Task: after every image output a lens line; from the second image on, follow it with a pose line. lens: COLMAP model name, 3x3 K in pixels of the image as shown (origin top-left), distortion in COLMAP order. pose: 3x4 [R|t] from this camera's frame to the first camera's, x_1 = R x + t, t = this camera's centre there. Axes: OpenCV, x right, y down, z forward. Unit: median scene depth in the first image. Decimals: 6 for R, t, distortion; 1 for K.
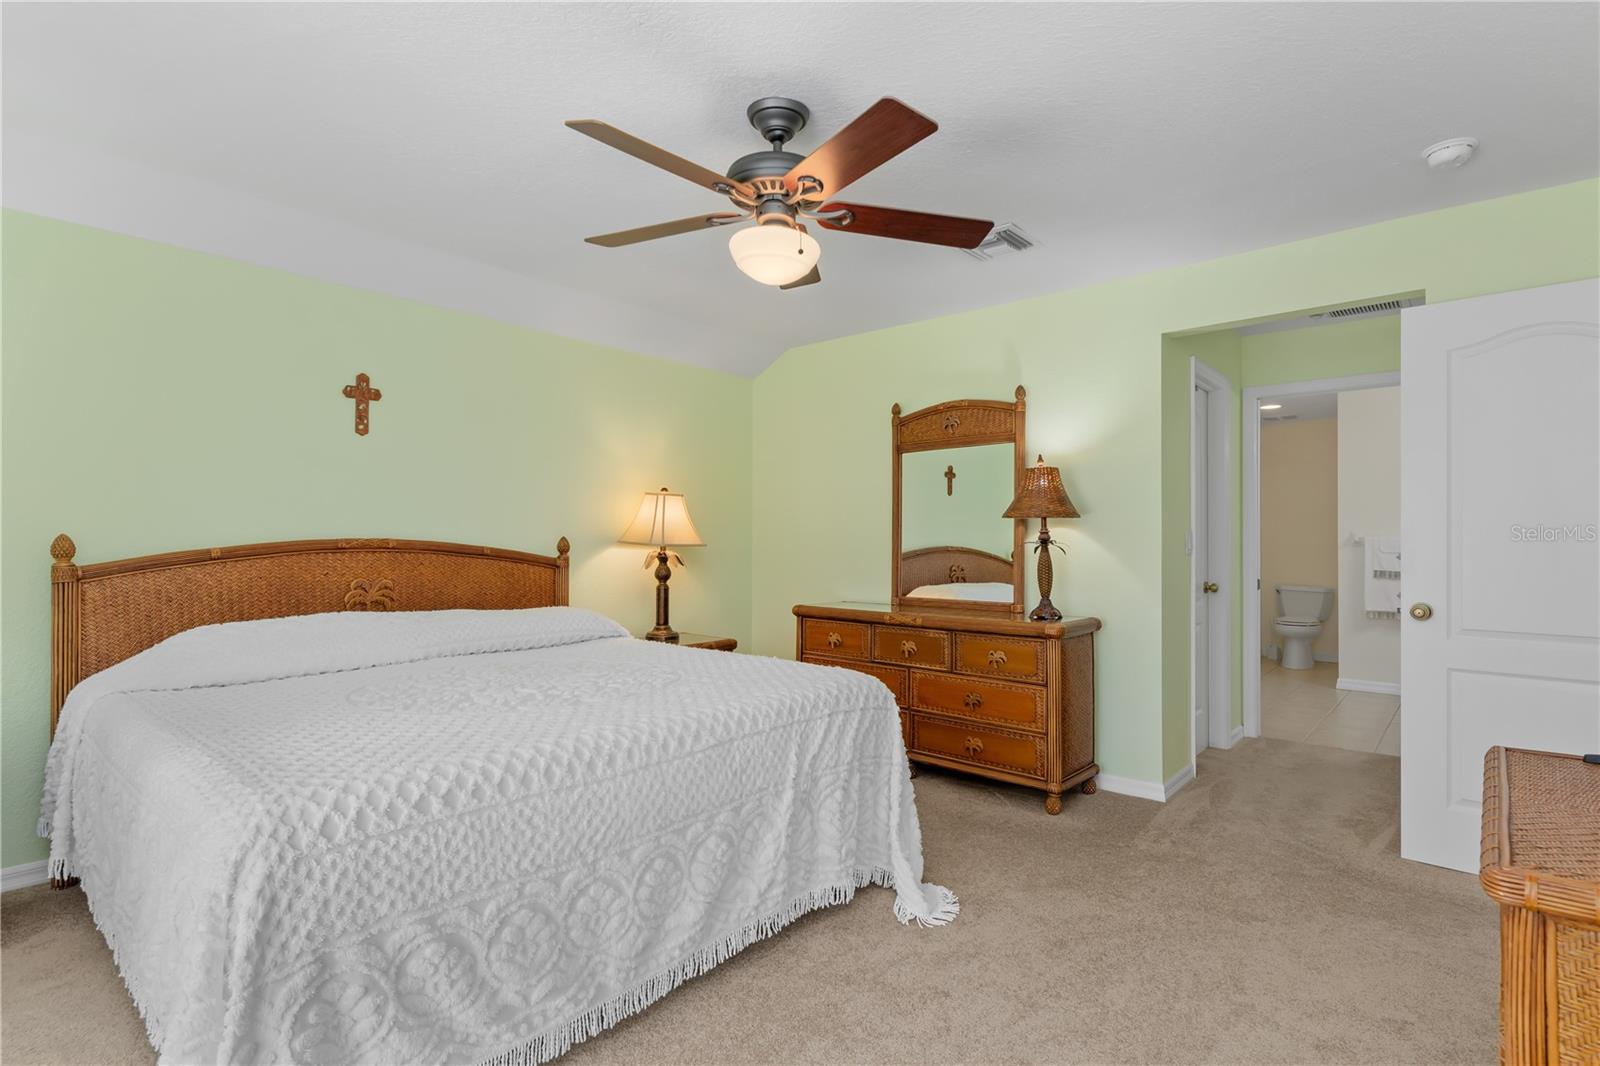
lens RADIAL K [[747.5, 0, 797.0], [0, 747.5, 558.6], [0, 0, 1]] dist [0.000168, 0.000045]
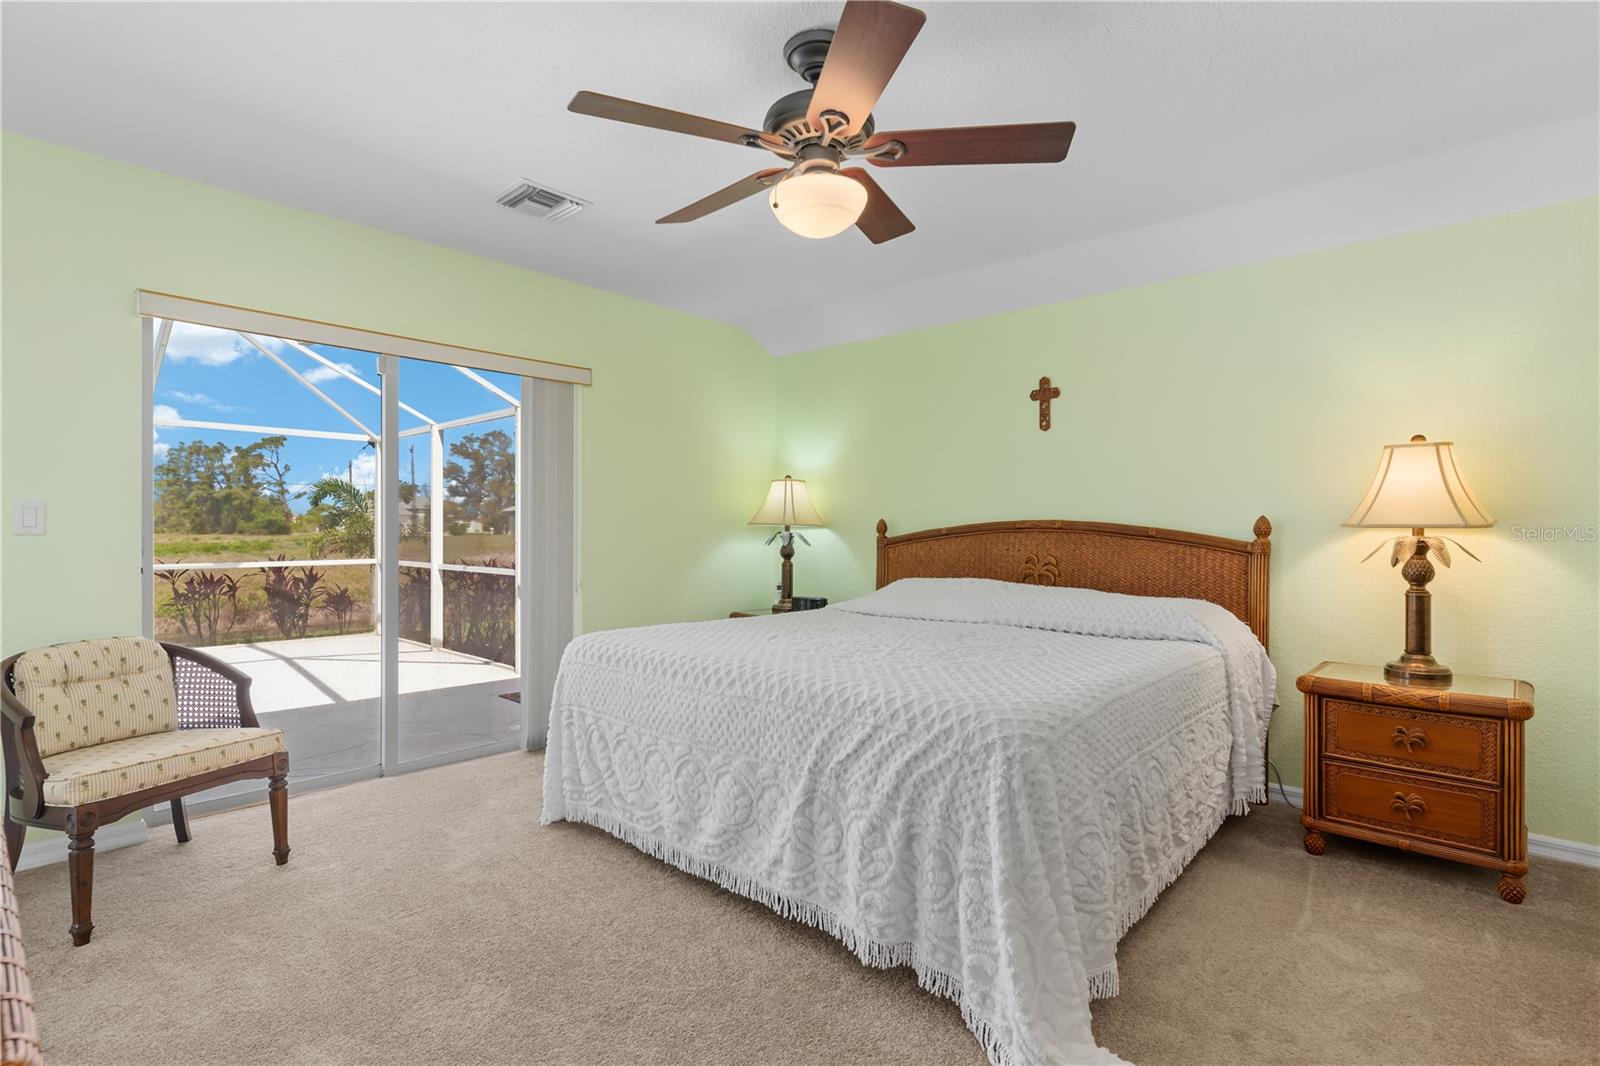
lens RADIAL K [[772.4, 0, 800.0], [0, 772.4, 533.0], [0, 0, 1]] dist [0.001024, -0.000592]
pose [[-0.001907, 0.005618, -0.999982, 0.616181], [-0.024050, 0.999695, 0.005662, -0.004717], [0.999709, 0.024060, -0.001771, 0.633611]]
